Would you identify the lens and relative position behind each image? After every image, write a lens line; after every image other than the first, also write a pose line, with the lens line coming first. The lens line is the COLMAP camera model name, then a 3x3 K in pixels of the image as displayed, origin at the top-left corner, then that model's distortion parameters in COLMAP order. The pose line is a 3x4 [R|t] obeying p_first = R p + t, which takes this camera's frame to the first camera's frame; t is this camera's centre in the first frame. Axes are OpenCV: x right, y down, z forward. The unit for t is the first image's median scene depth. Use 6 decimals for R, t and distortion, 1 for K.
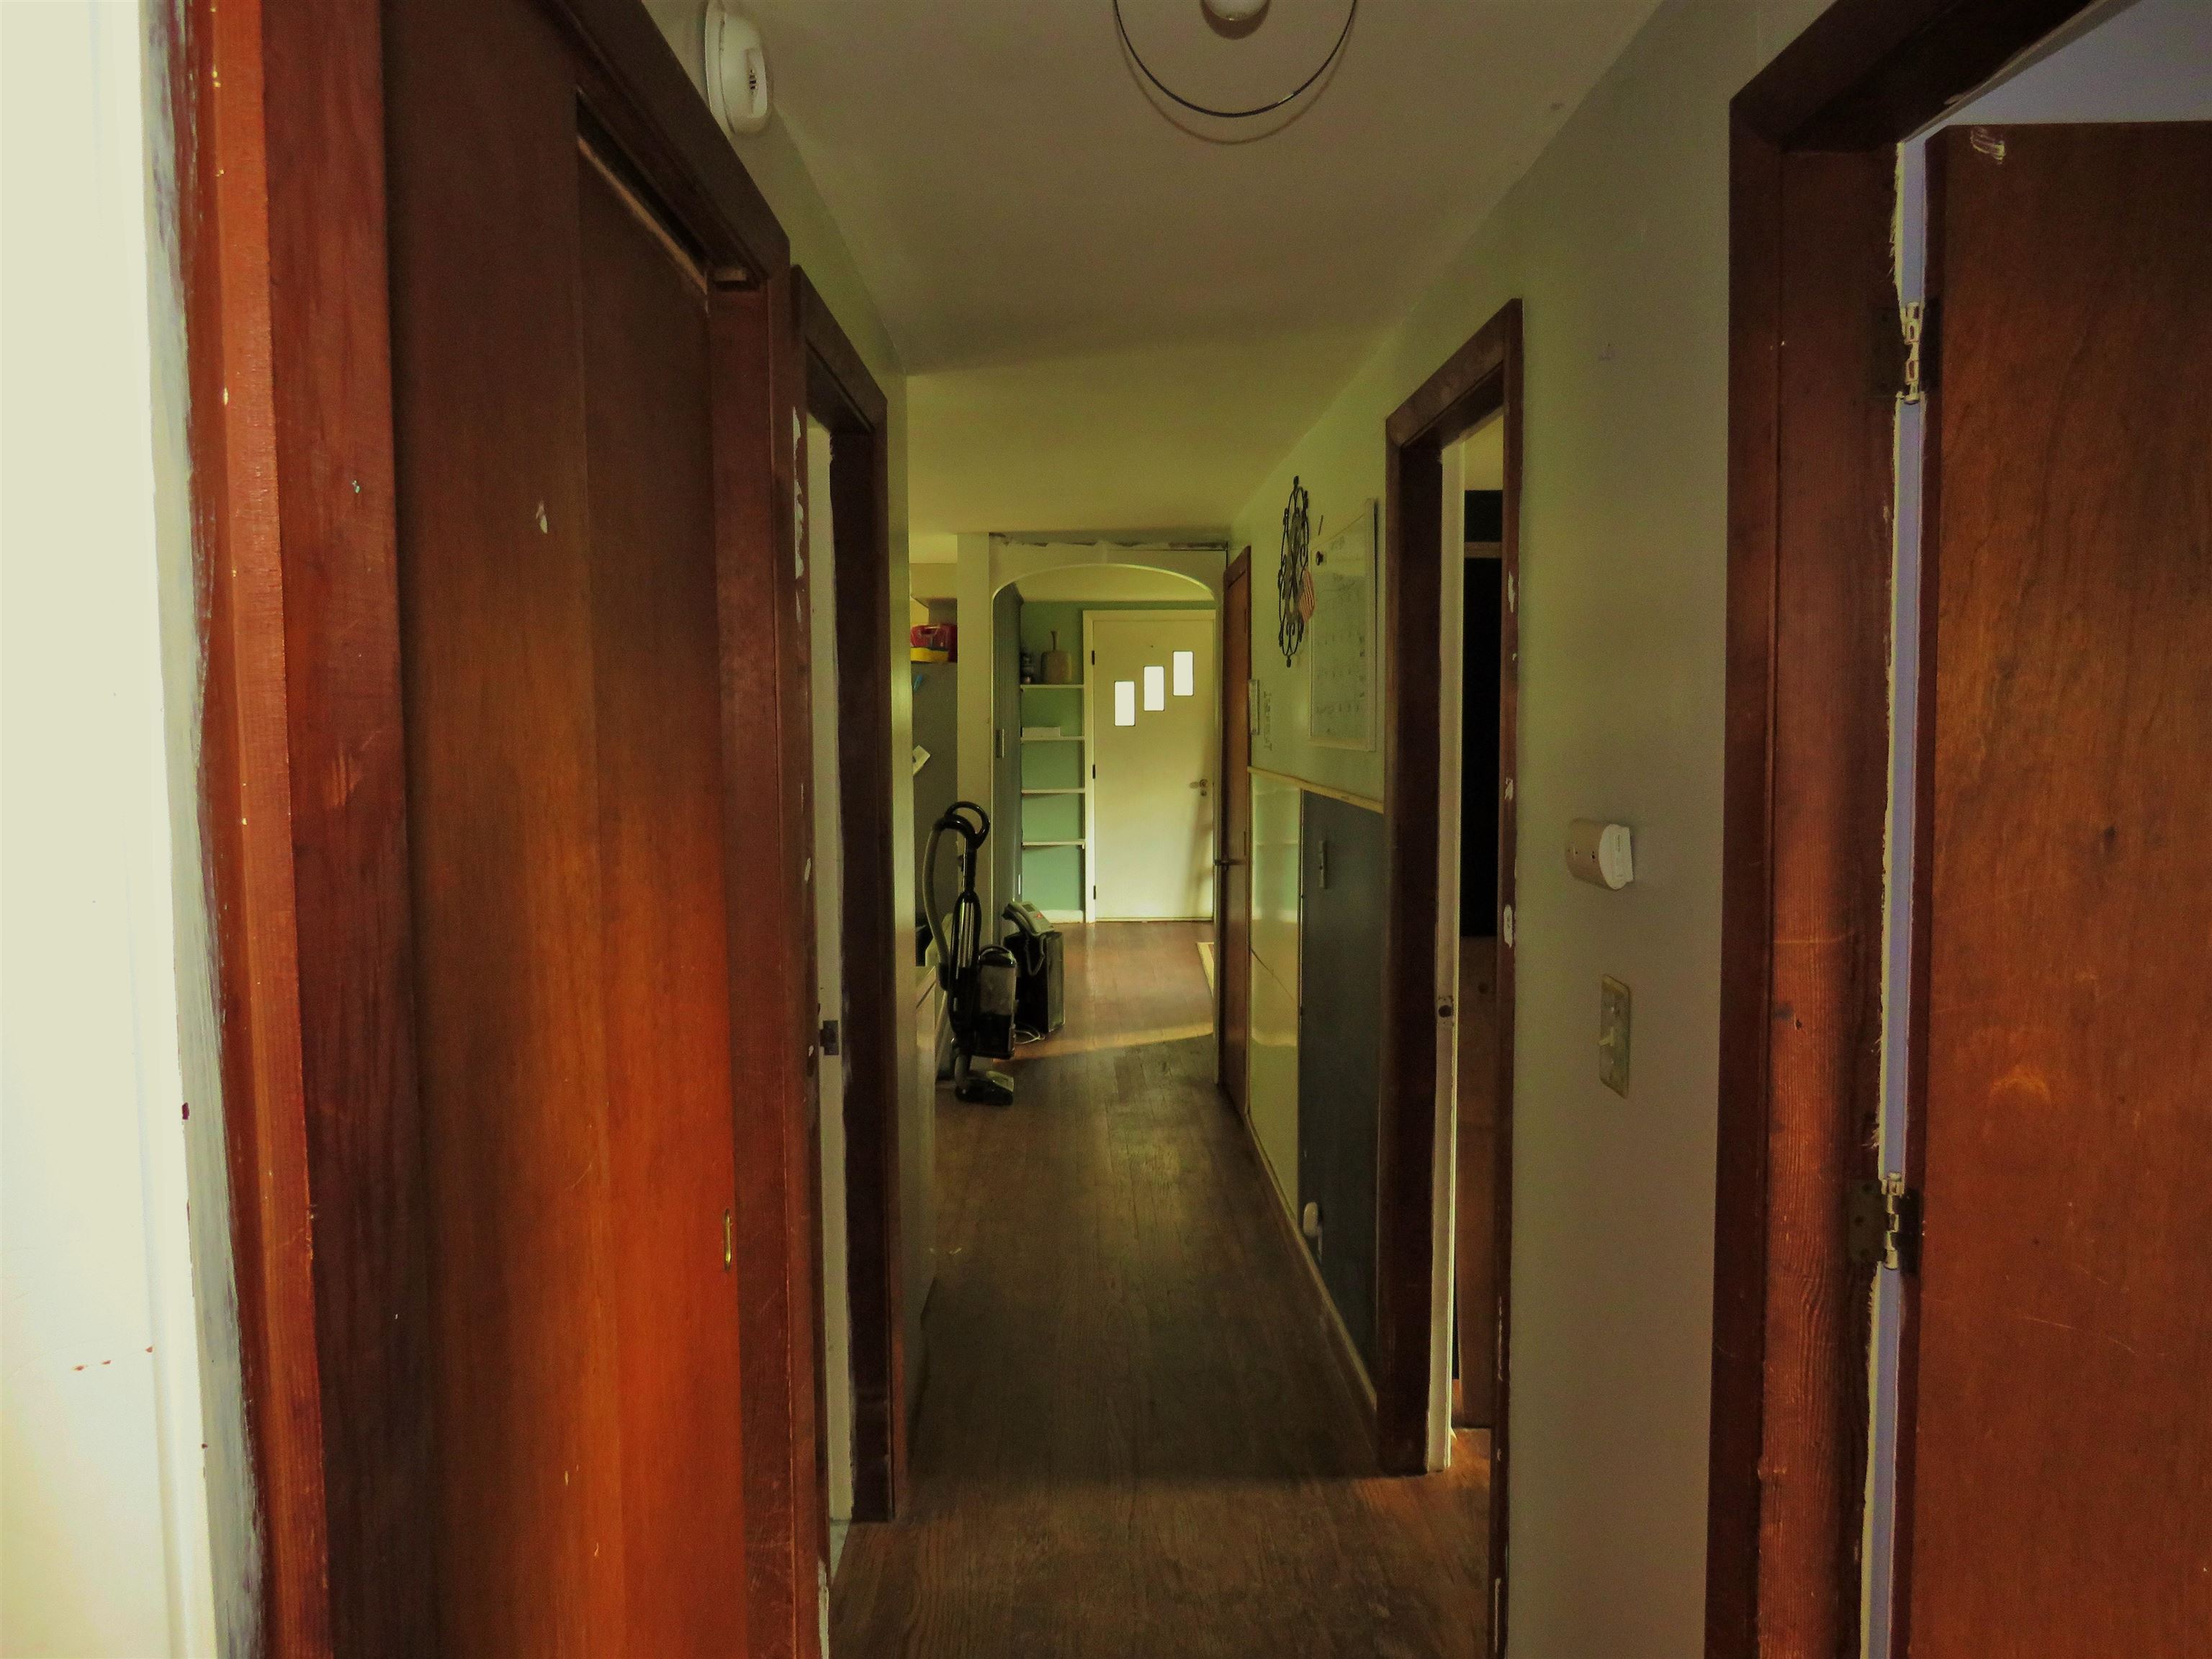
lens RADIAL K [[1580.3, 0, 1091.0], [0, 1580.3, 836.8], [0, 0, 1]] dist [-0.018121, -0.004946]
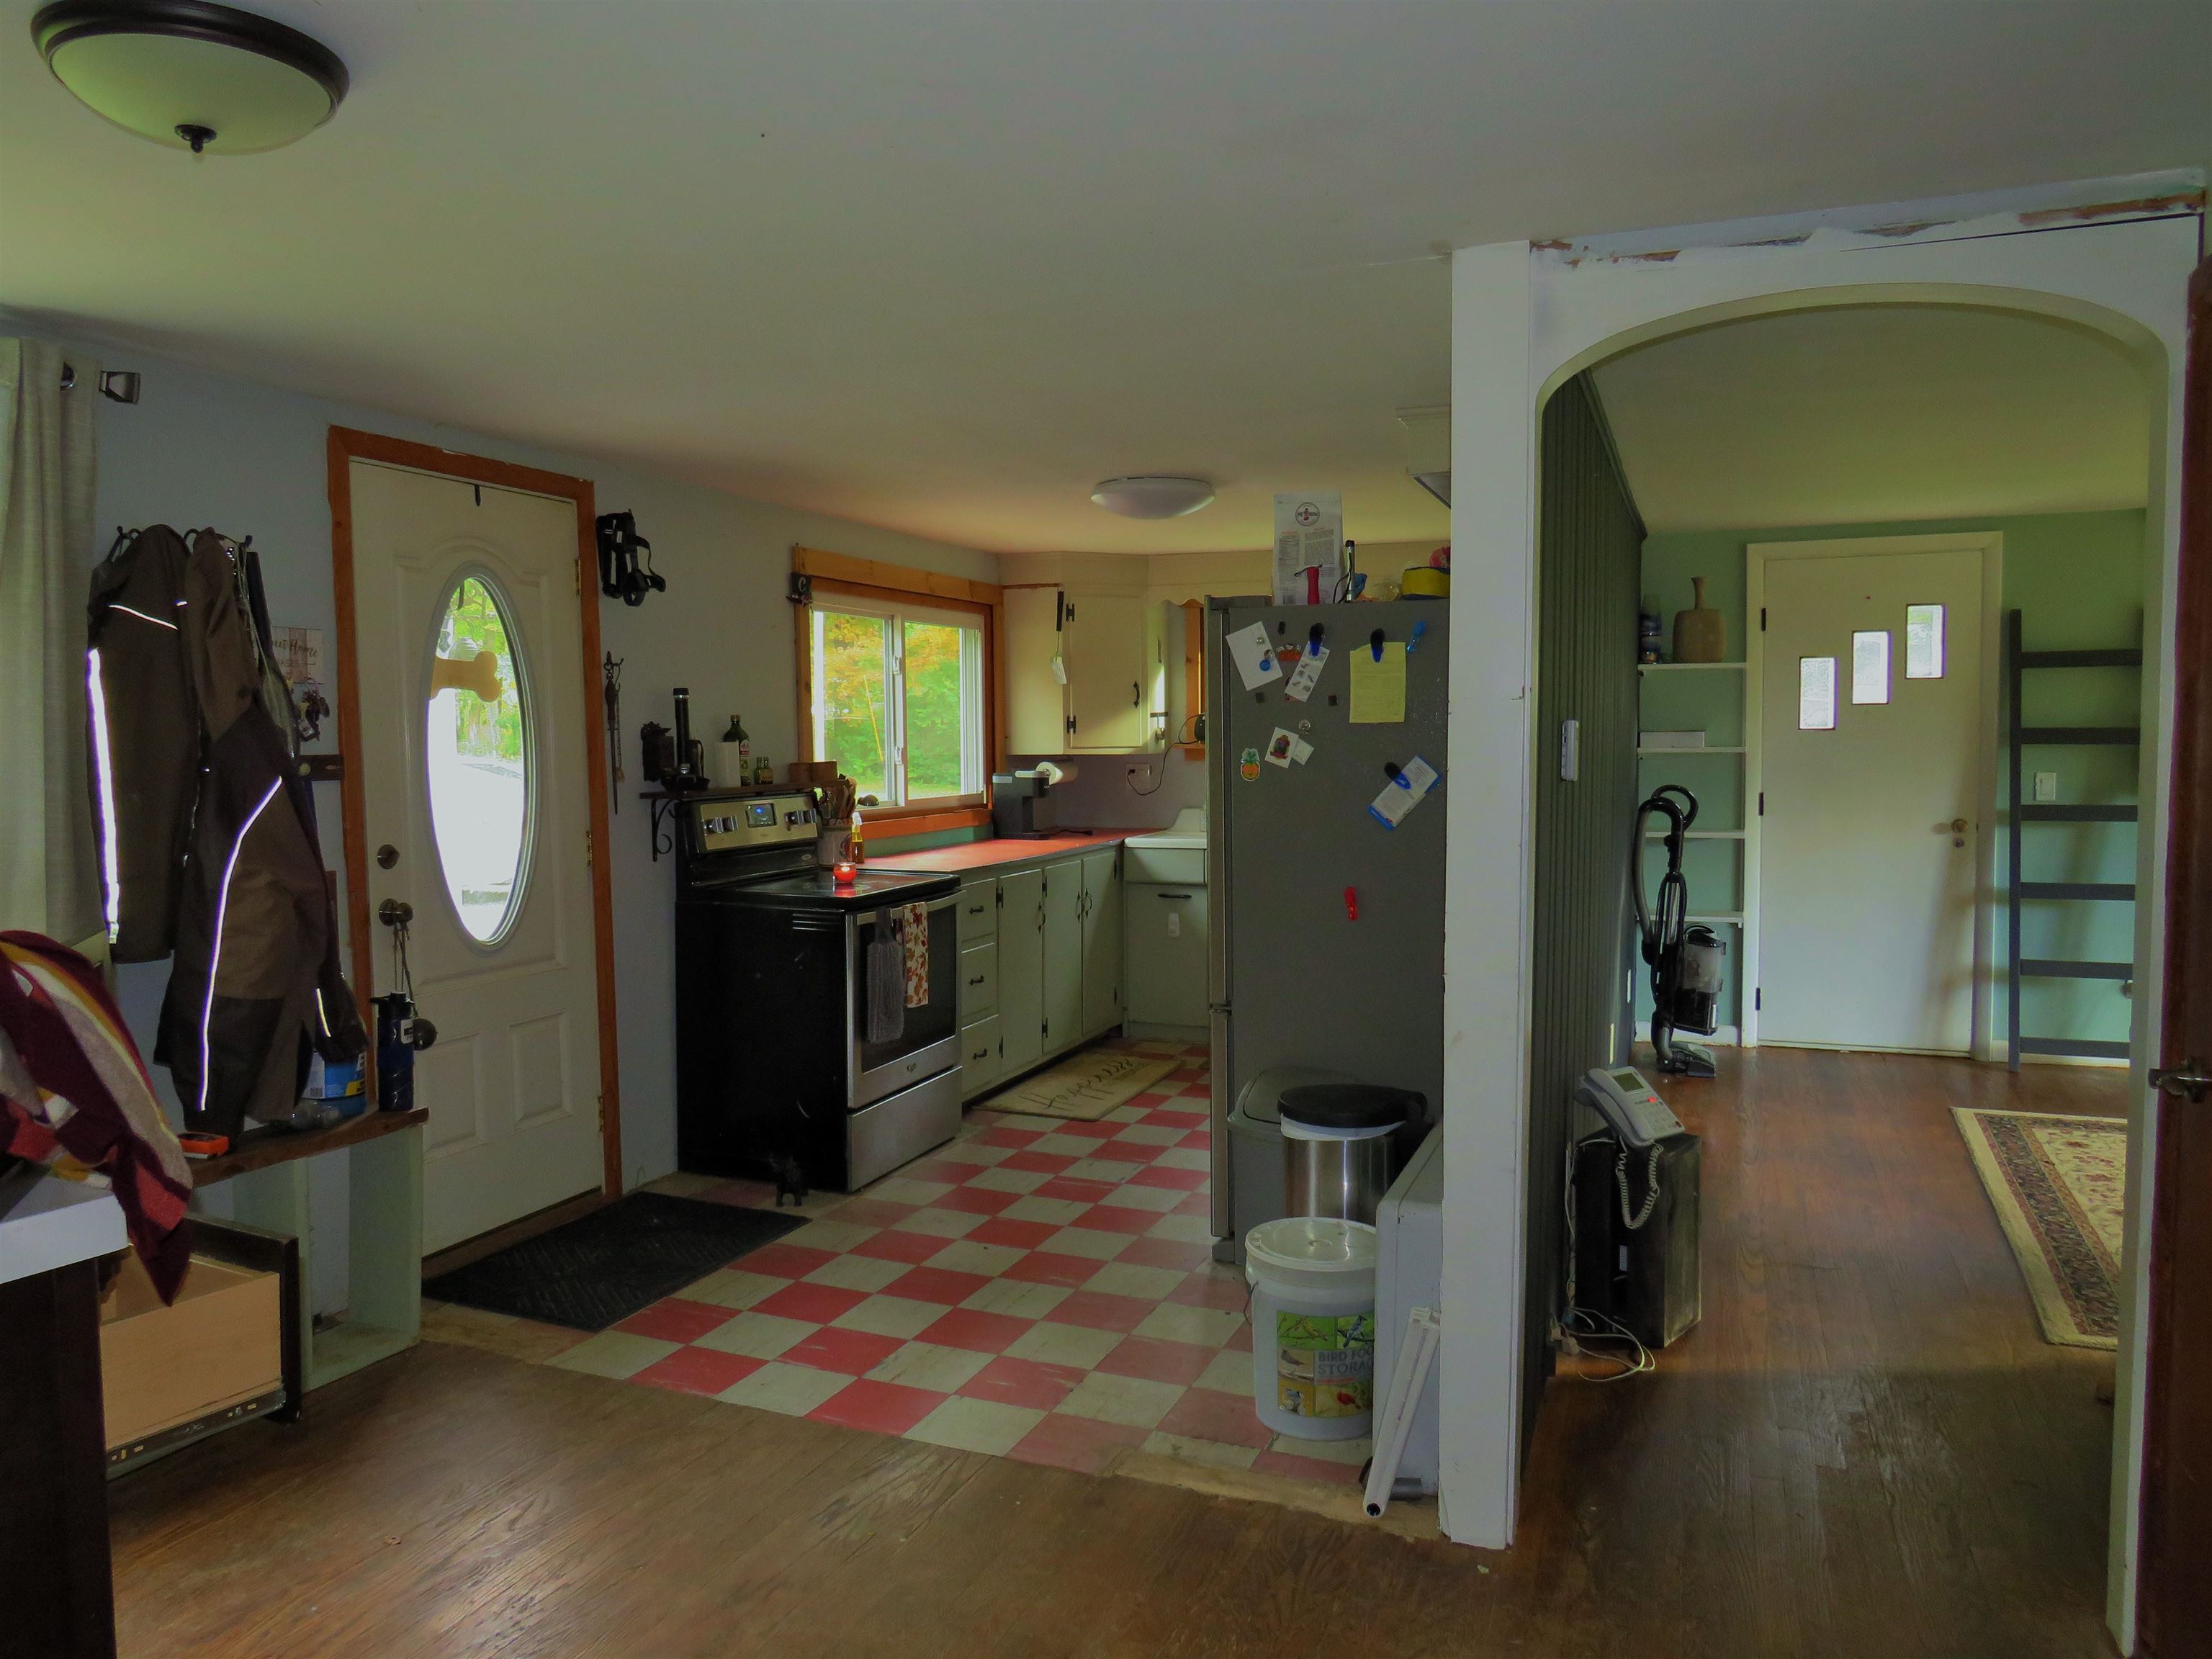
lens RADIAL K [[1580.3, 0, 1091.0], [0, 1580.3, 836.8], [0, 0, 1]] dist [-0.018121, -0.004946]
pose [[0.924655, 0.019386, -0.380312, -0.006079], [-0.024340, 0.999670, -0.008222, -0.017162], [0.380027, 0.016859, 0.924822, 0.334190]]
